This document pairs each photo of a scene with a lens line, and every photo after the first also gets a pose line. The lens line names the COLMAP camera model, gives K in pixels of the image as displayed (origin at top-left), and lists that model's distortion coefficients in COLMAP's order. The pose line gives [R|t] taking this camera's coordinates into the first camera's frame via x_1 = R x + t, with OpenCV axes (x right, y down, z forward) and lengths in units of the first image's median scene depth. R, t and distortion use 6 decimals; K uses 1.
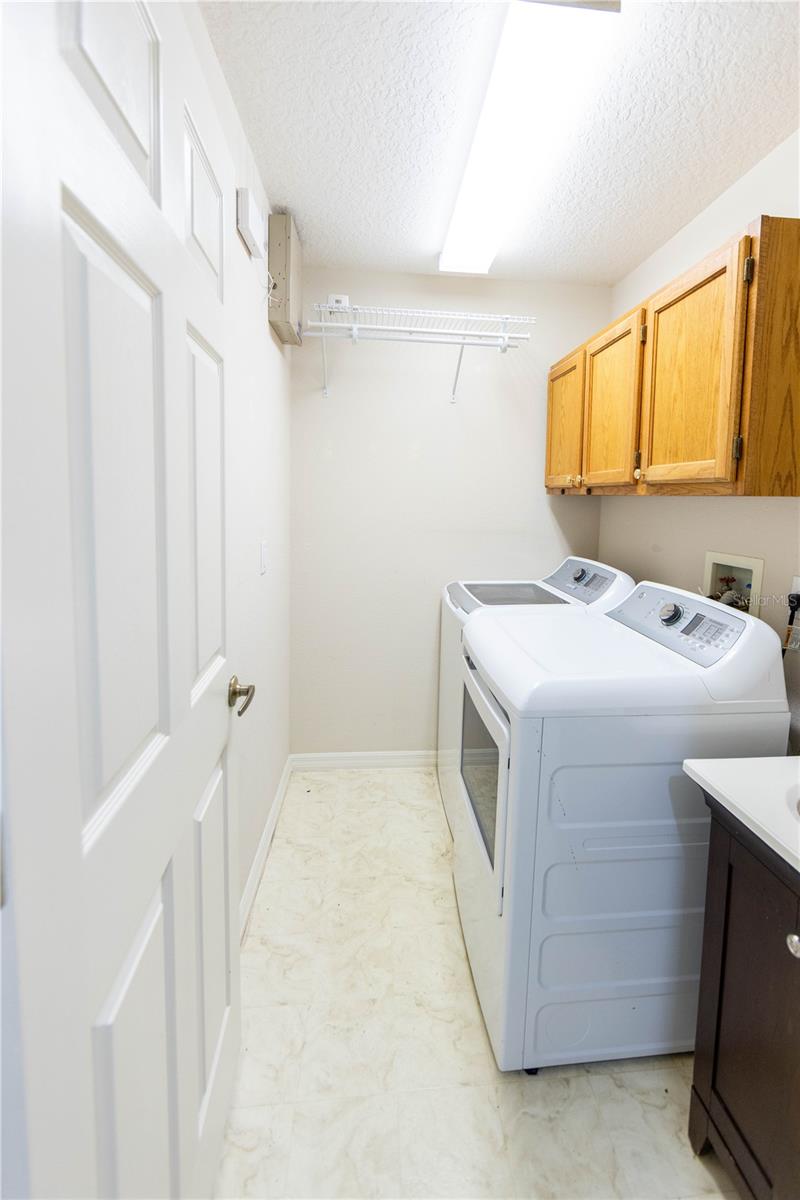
lens RADIAL K [[492.3, 0, 401.8], [0, 492.3, 553.5], [0, 0, 1]] dist [-0.000746, 0.000053]
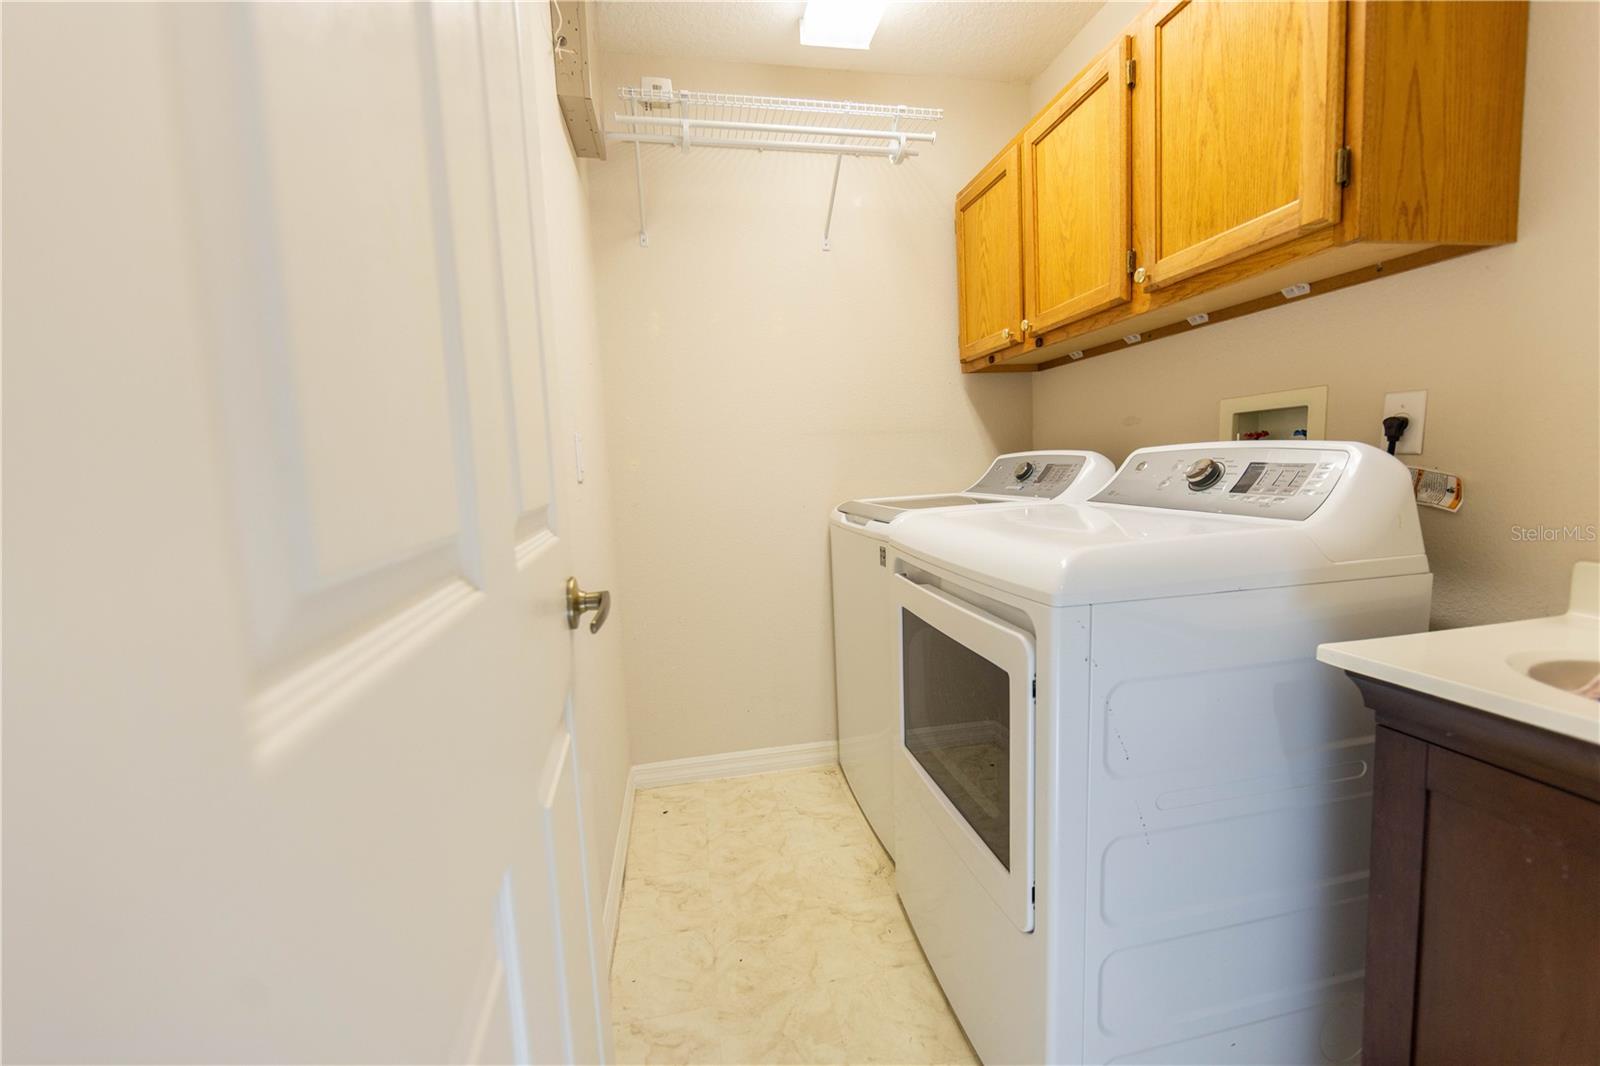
lens RADIAL K [[637.7, 0, 796.5], [0, 637.7, 525.7], [0, 0, 1]] dist [-0.001246, 0.000009]
pose [[0.993270, -0.074943, 0.088306, -0.090789], [0.073339, 0.997080, 0.021272, 0.122337], [-0.089643, -0.014653, 0.995866, 0.152921]]
